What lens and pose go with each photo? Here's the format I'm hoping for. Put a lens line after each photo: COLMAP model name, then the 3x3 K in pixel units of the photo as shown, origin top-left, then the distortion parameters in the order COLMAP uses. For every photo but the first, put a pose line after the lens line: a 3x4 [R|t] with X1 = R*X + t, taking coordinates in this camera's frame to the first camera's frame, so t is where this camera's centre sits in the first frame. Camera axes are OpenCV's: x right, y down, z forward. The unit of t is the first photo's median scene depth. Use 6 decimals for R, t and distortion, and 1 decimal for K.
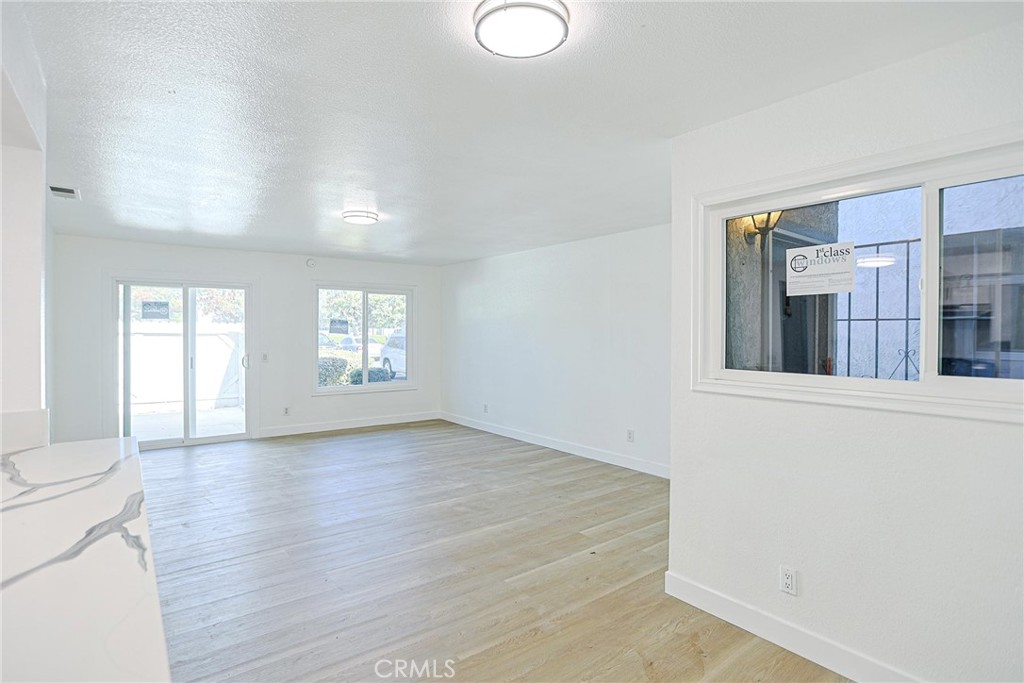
lens RADIAL K [[520.5, 0, 513.8], [0, 520.5, 346.4], [0, 0, 1]] dist [-0.062046, 0.029648]
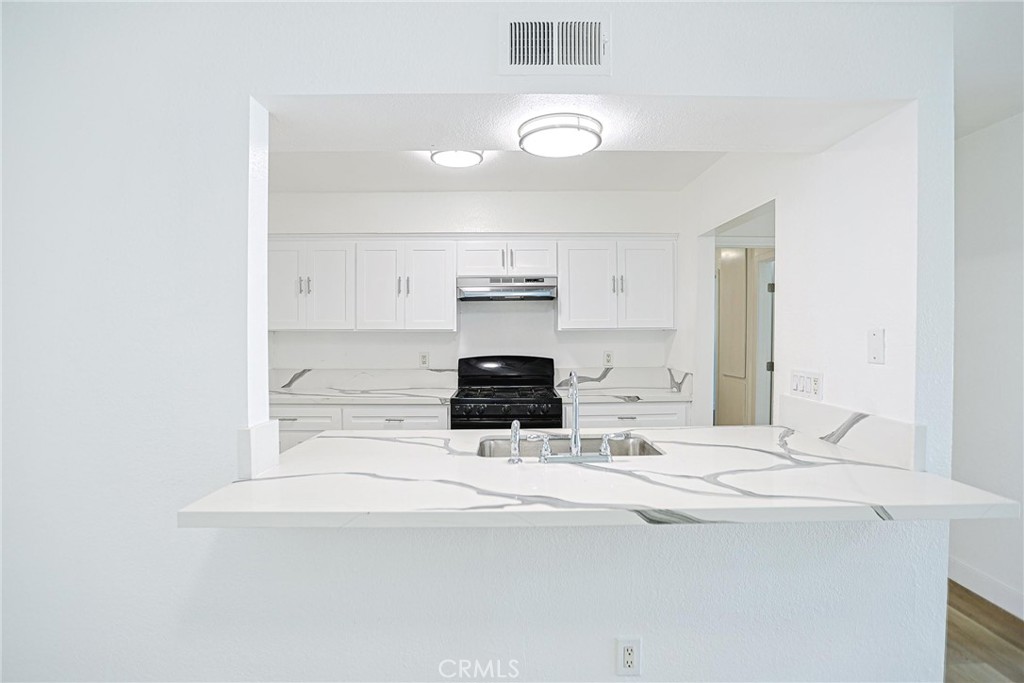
lens RADIAL K [[497.6, 0, 513.9], [0, 497.6, 339.2], [0, 0, 1]] dist [-0.051891, 0.015217]
pose [[-0.611670, 0.003289, -0.791106, 0.063388], [-0.023952, 0.999456, 0.022675, -0.016947], [0.790751, 0.032819, -0.611258, 0.846459]]
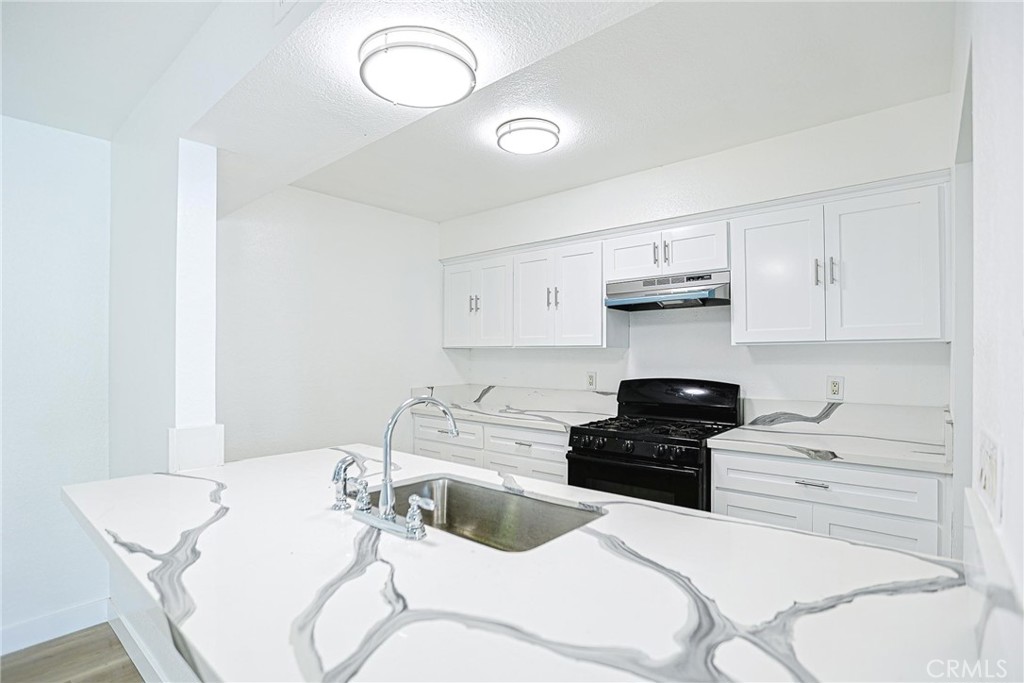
lens RADIAL K [[500.9, 0, 515.1], [0, 500.9, 350.3], [0, 0, 1]] dist [-0.029026, 0.000431]
pose [[-0.980581, -0.009234, -0.195895, -0.627585], [-0.012640, 0.999790, 0.016145, -0.012373], [0.195705, 0.018308, -0.980492, 1.009568]]
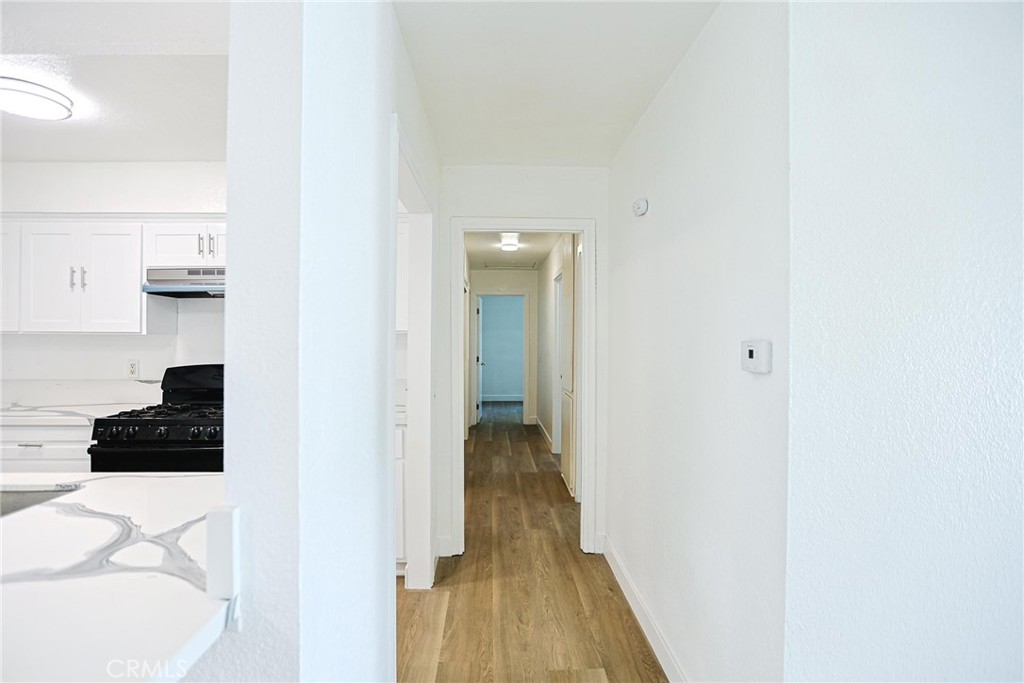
lens RADIAL K [[497.6, 0, 513.9], [0, 497.6, 339.2], [0, 0, 1]] dist [-0.051891, 0.015217]
pose [[-0.583366, -0.009649, -0.812152, -0.665954], [-0.028821, 0.999546, 0.008826, -0.028824], [0.811698, 0.028556, -0.583379, 1.272112]]
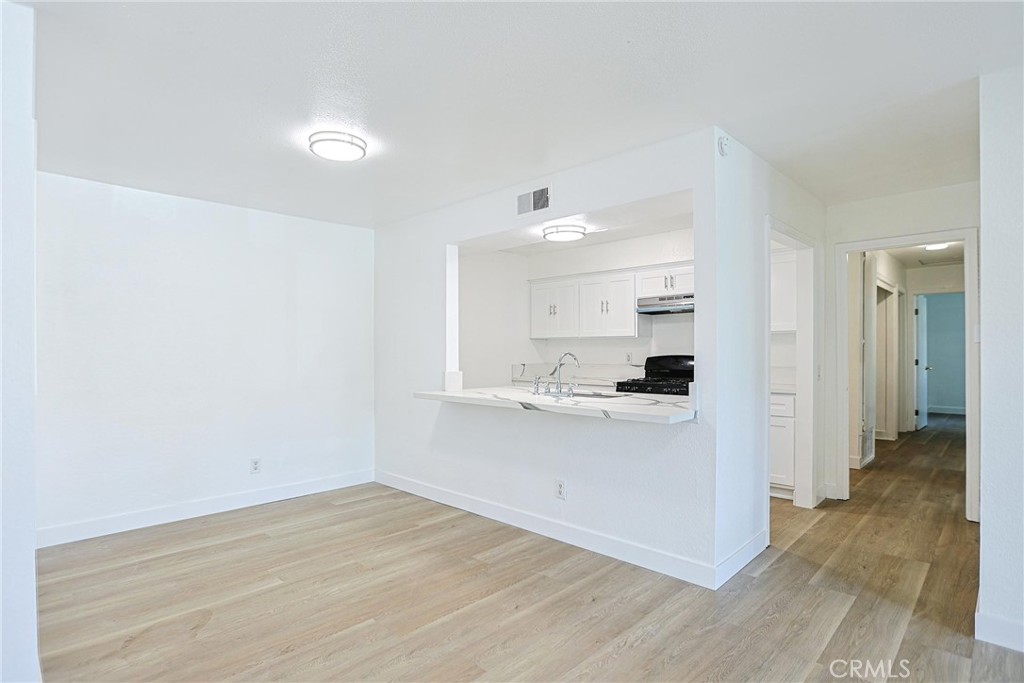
lens RADIAL K [[520.5, 0, 513.8], [0, 520.5, 346.4], [0, 0, 1]] dist [-0.062046, 0.029648]
pose [[-0.991459, -0.005026, -0.130321, -0.249546], [-0.007724, 0.999766, 0.020199, -0.001227], [0.130189, 0.021033, -0.991266, 2.049505]]
